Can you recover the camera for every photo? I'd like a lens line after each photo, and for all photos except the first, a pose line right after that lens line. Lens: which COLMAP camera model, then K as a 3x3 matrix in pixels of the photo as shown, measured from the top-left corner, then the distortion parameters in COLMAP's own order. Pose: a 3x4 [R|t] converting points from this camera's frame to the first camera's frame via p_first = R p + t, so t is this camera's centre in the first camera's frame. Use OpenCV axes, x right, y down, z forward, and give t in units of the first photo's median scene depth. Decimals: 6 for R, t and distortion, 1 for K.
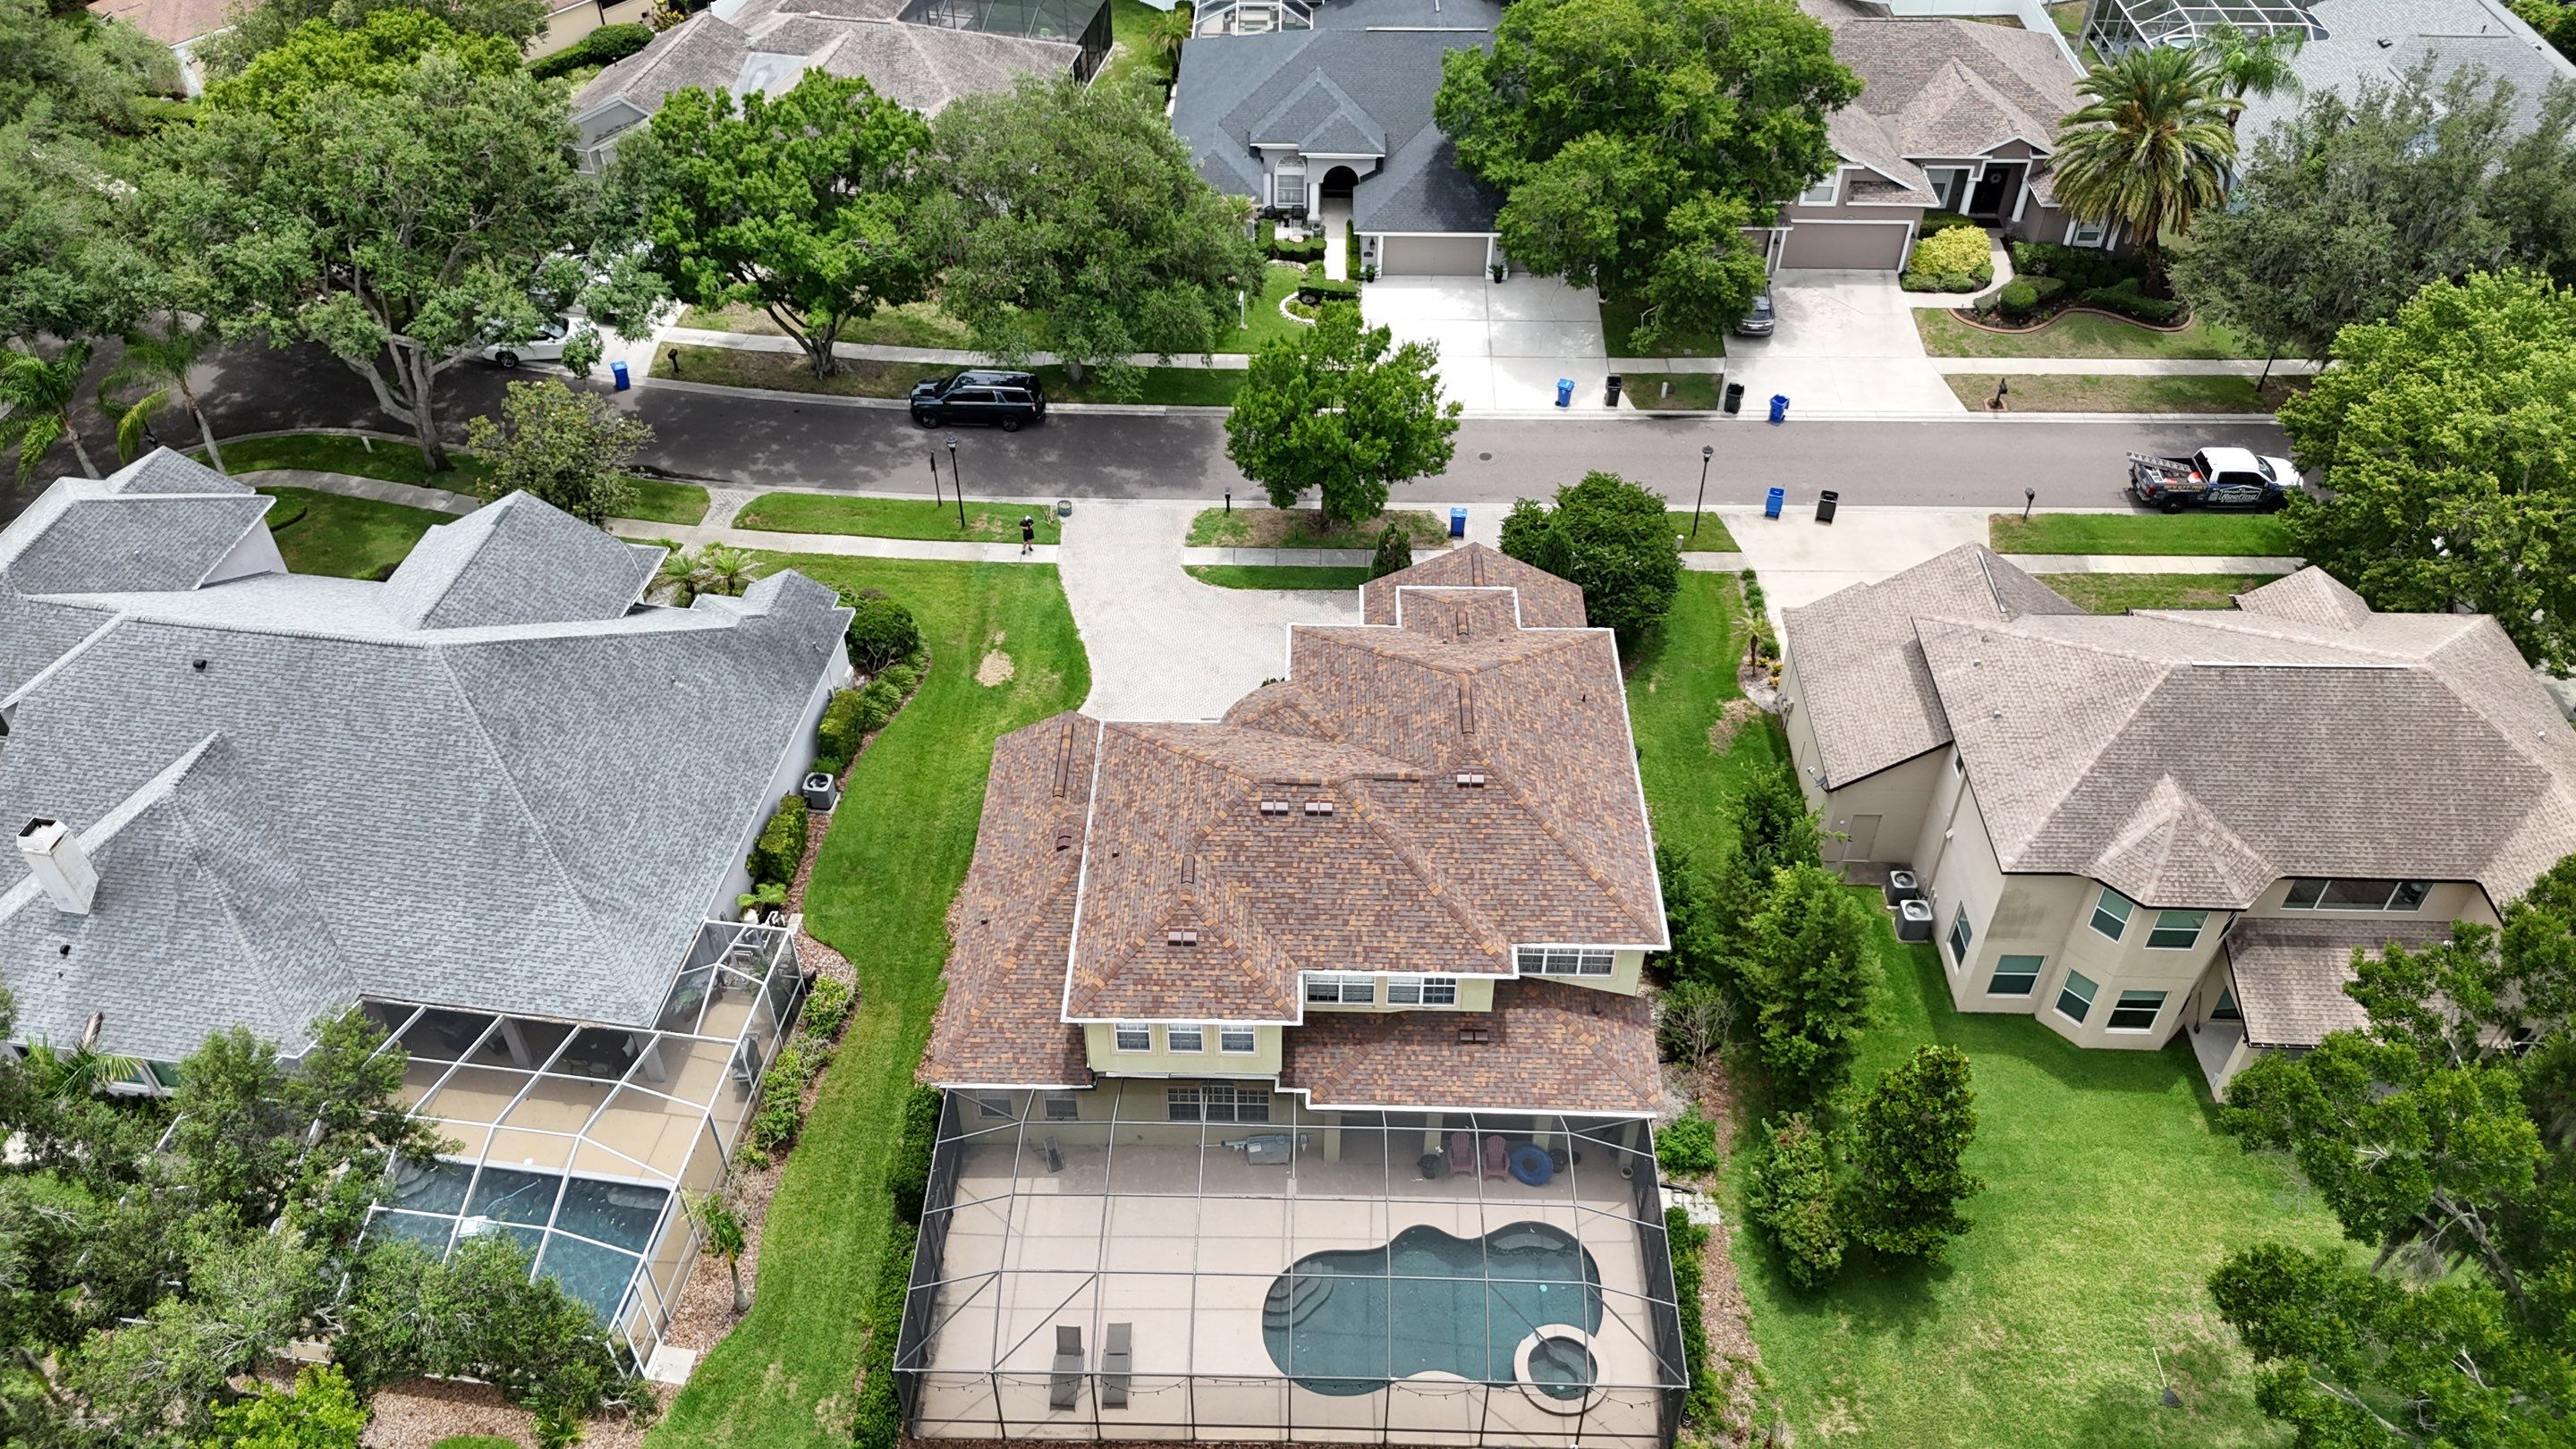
lens RADIAL K [[1895.7, 0, 1288.0], [0, 1895.7, 724.5], [0, 0, 1]] dist [0.064562, -0.084674]
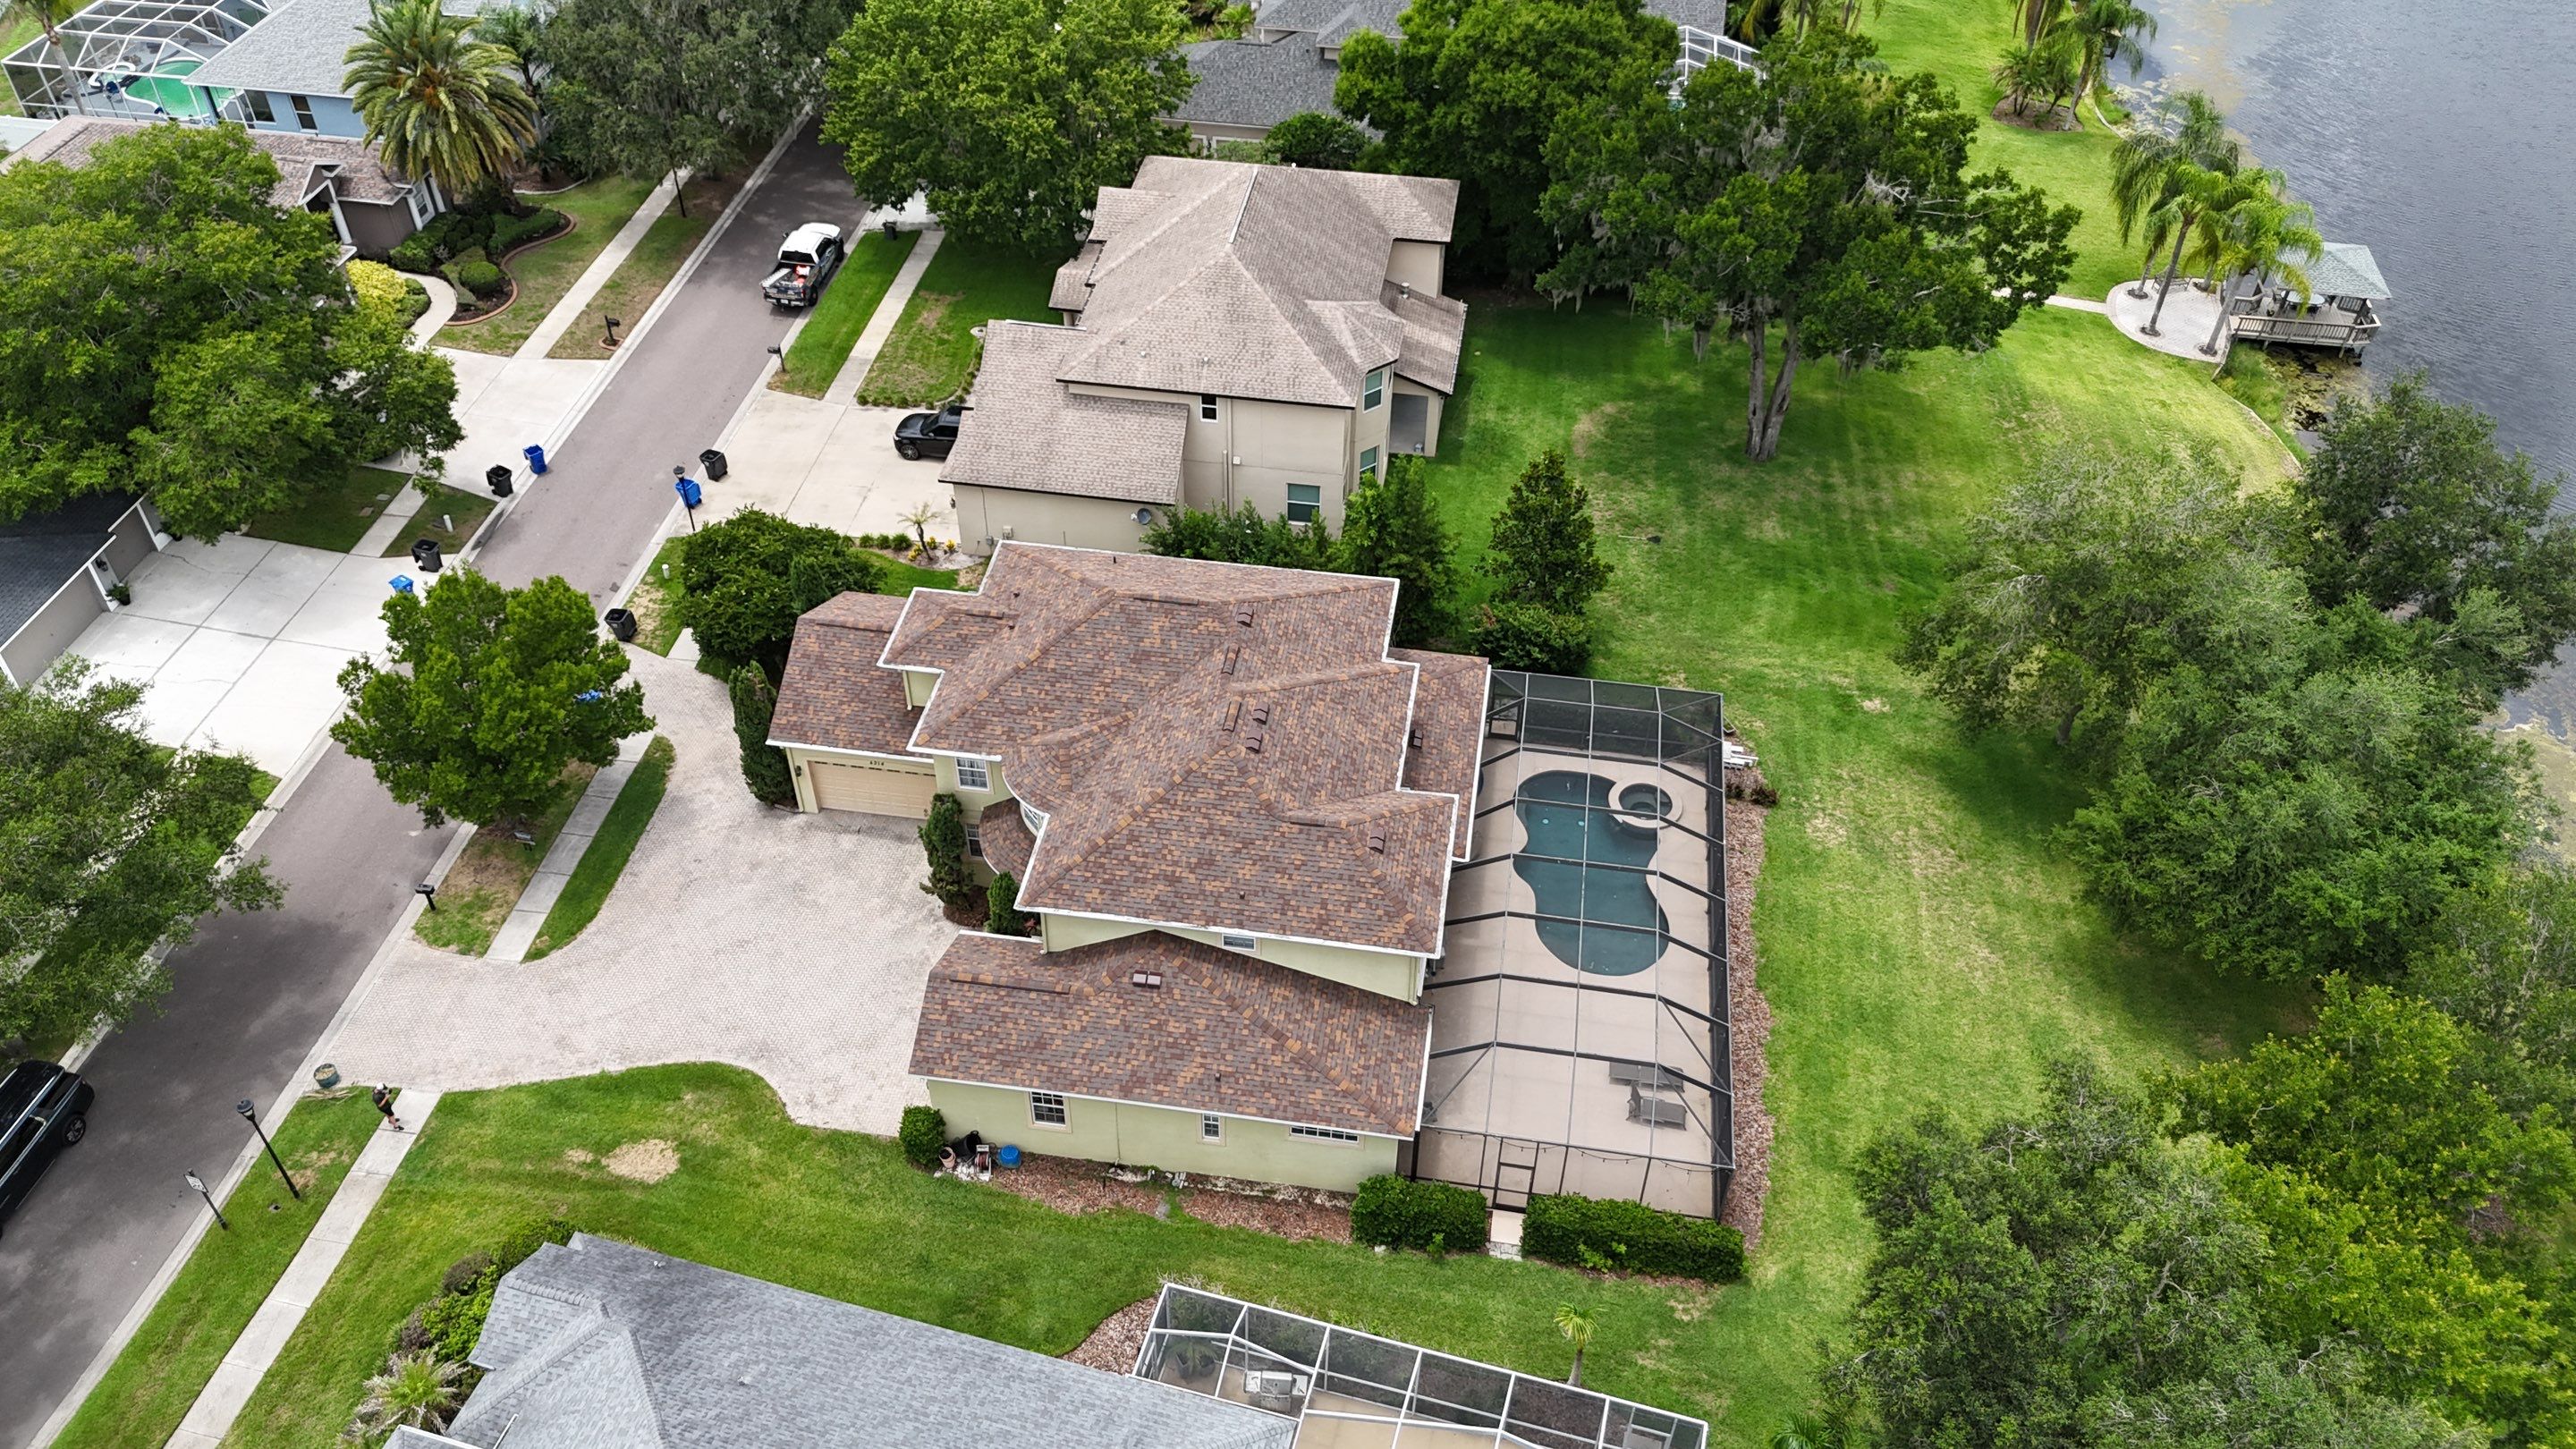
lens RADIAL K [[1902.8, 0, 1288.0], [0, 1902.8, 724.5], [0, 0, 1]] dist [0.061003, -0.056912]
pose [[0.131928, -0.669653, 0.730863, -0.520390], [0.661301, 0.608708, 0.438357, -0.277856], [-0.738428, 0.425488, 0.523147, 0.302901]]
